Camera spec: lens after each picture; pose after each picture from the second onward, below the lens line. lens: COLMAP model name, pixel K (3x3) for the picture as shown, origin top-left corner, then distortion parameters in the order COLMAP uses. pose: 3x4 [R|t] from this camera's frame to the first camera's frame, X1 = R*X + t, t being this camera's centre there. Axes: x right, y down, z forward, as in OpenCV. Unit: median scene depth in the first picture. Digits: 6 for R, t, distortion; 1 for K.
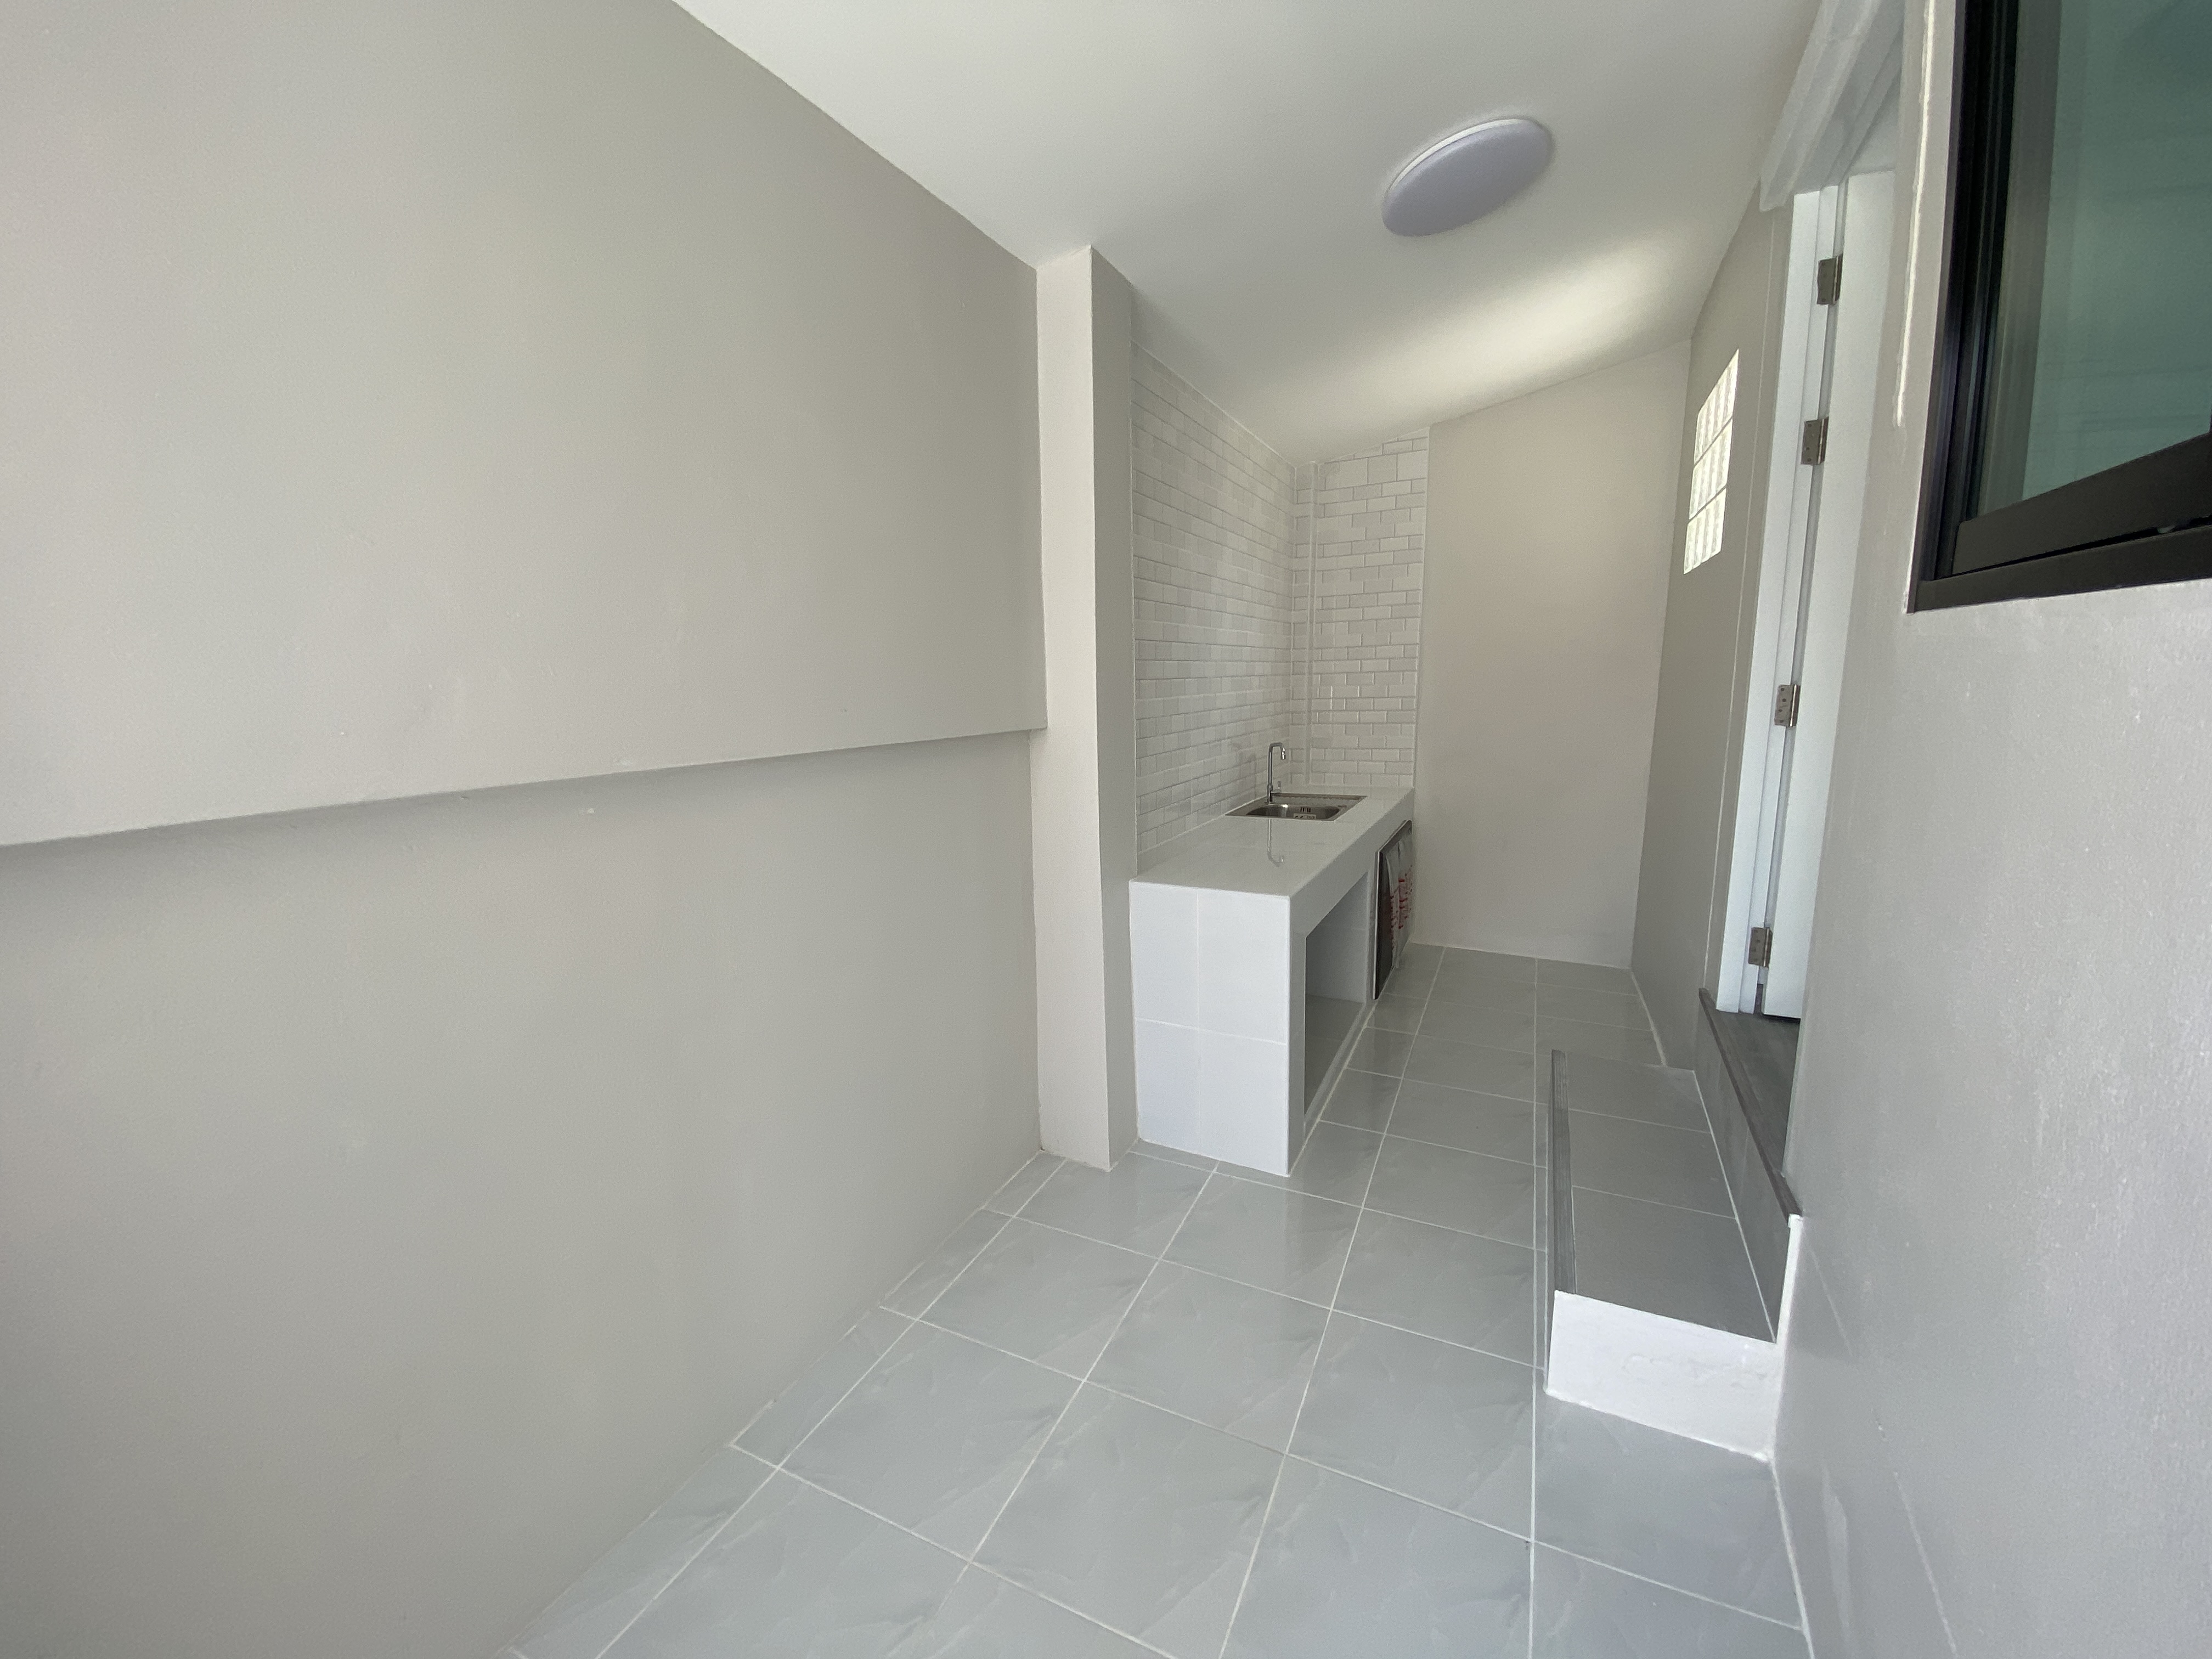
lens RADIAL K [[897.3, 0, 1102.5], [0, 897.3, 830.5], [0, 0, 1]] dist [0.030536, -0.023122]
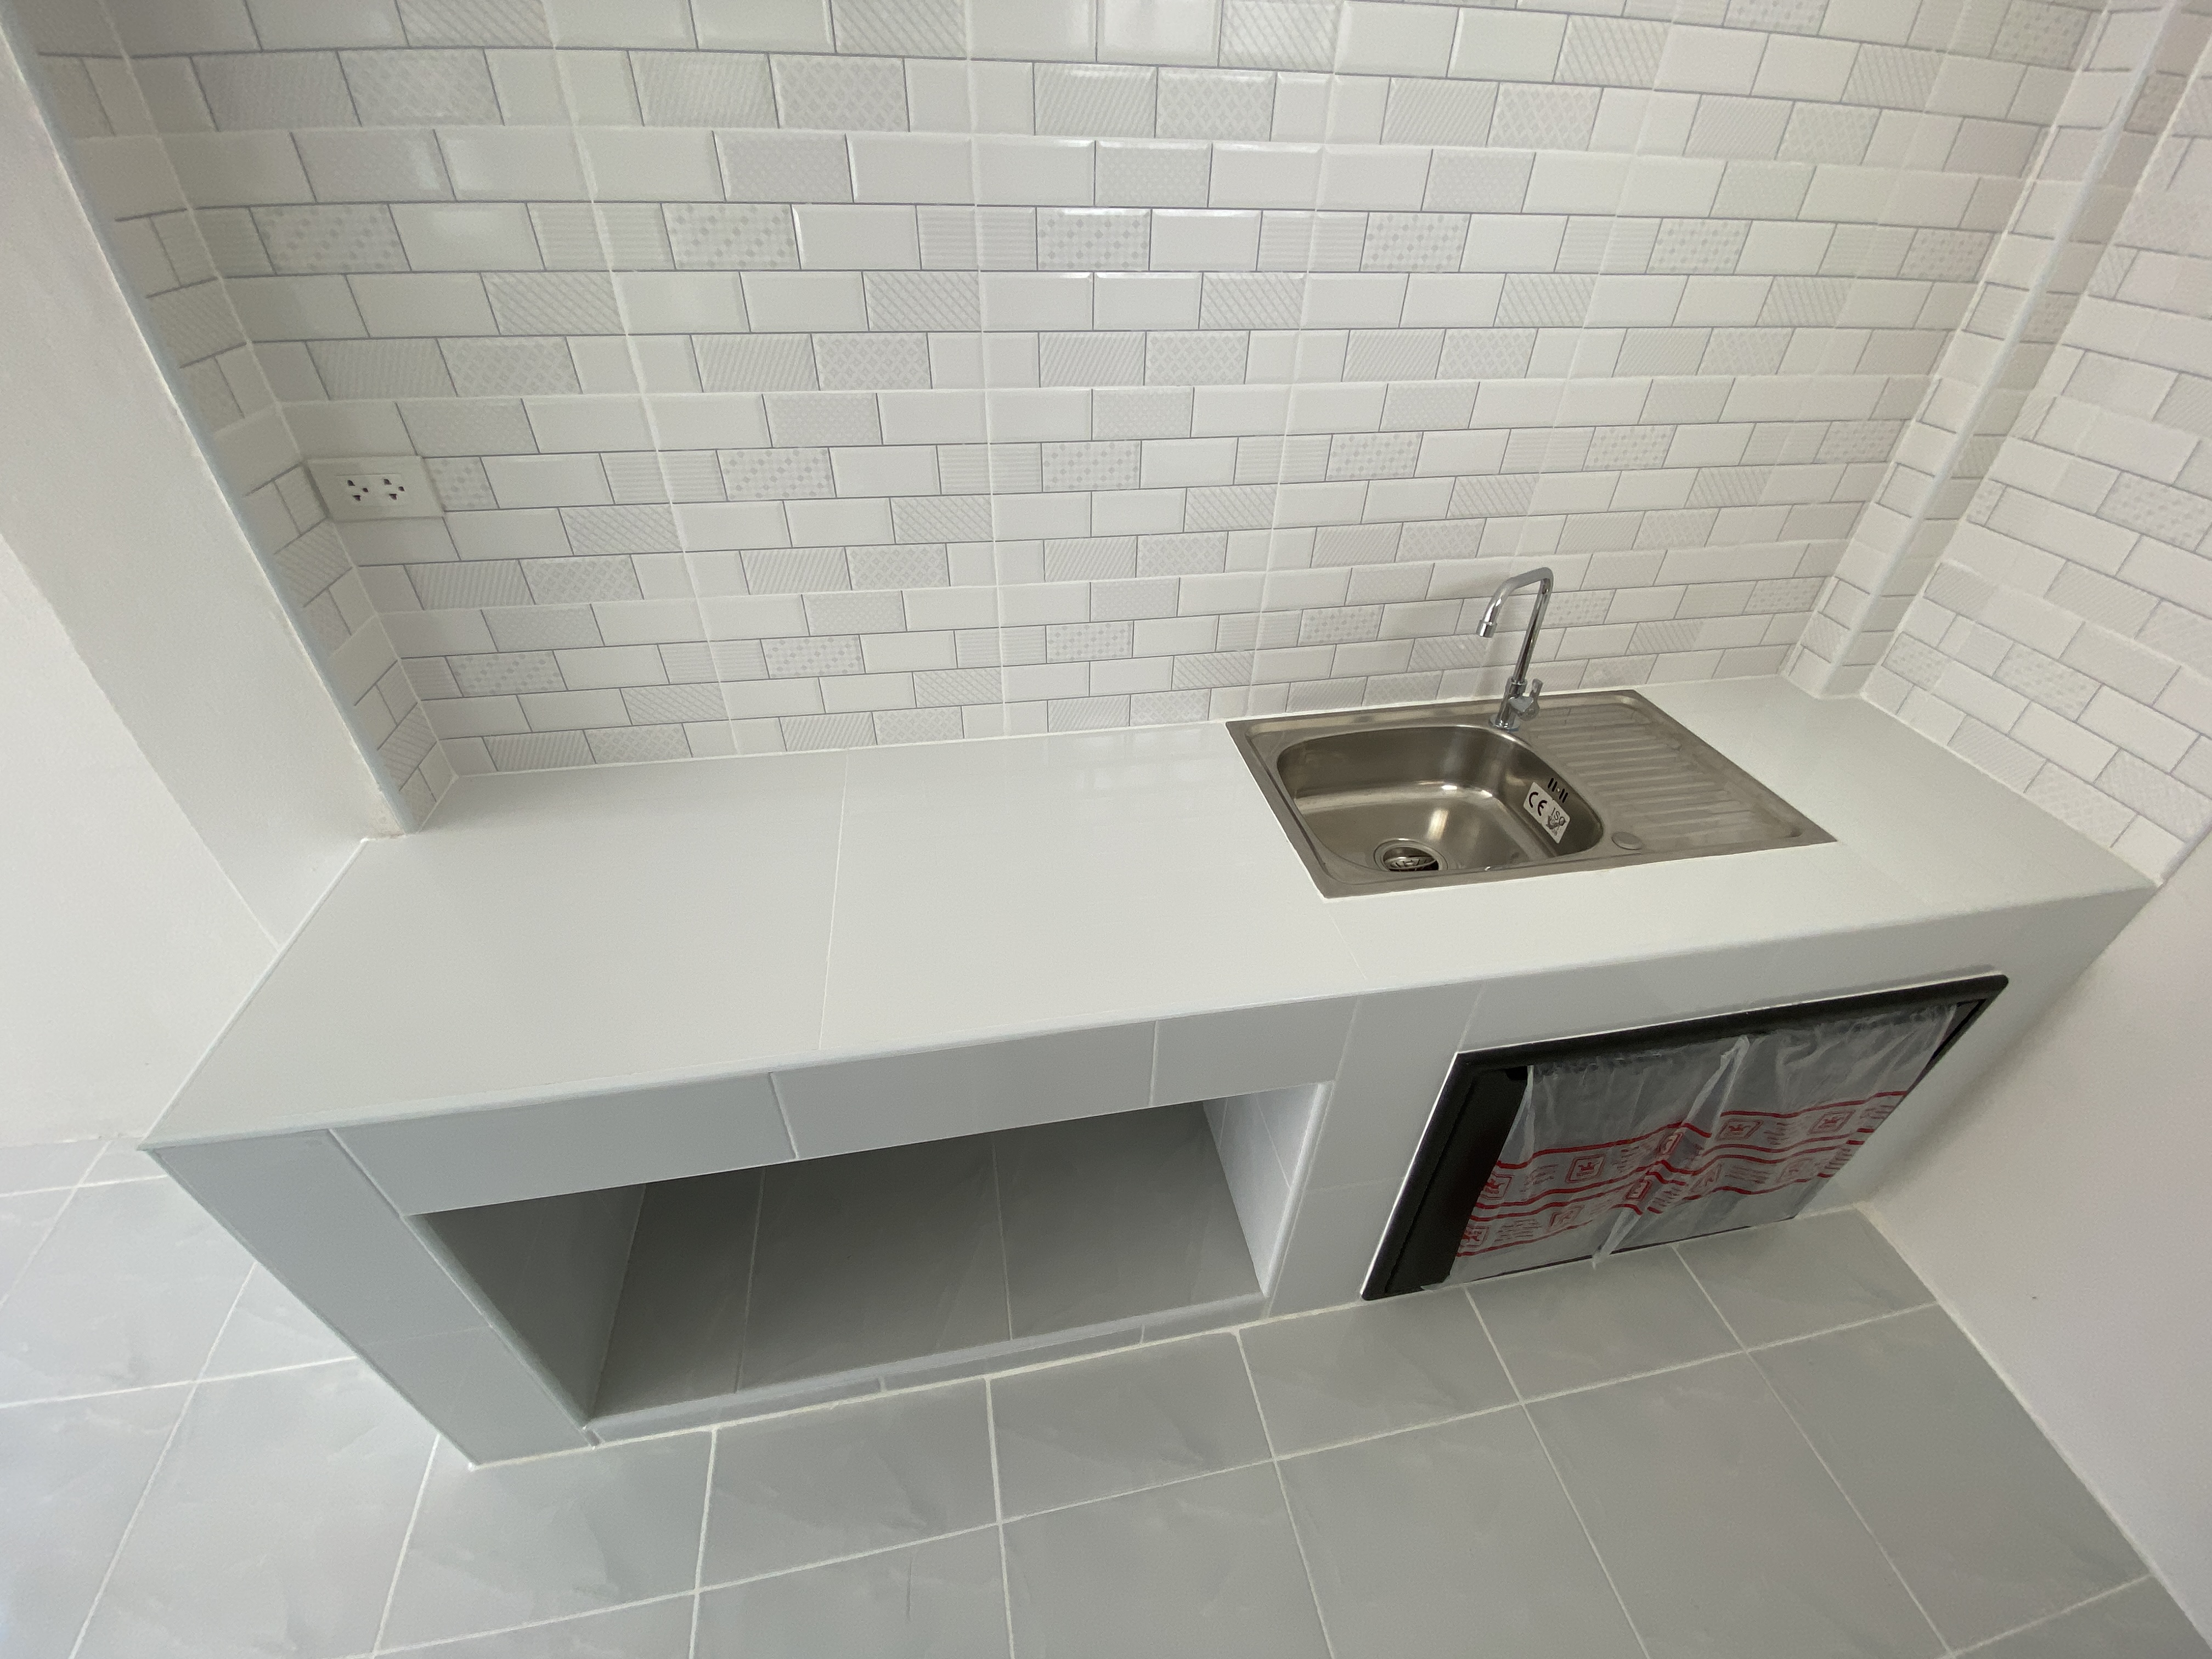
lens RADIAL K [[897.3, 0, 1102.5], [0, 897.3, 830.5], [0, 0, 1]] dist [0.030536, -0.023122]
pose [[0.599705, 0.511749, -0.615197, 0.321666], [-0.180112, 0.835378, 0.519330, -0.150194], [0.779688, -0.200640, 0.593152, 0.611142]]
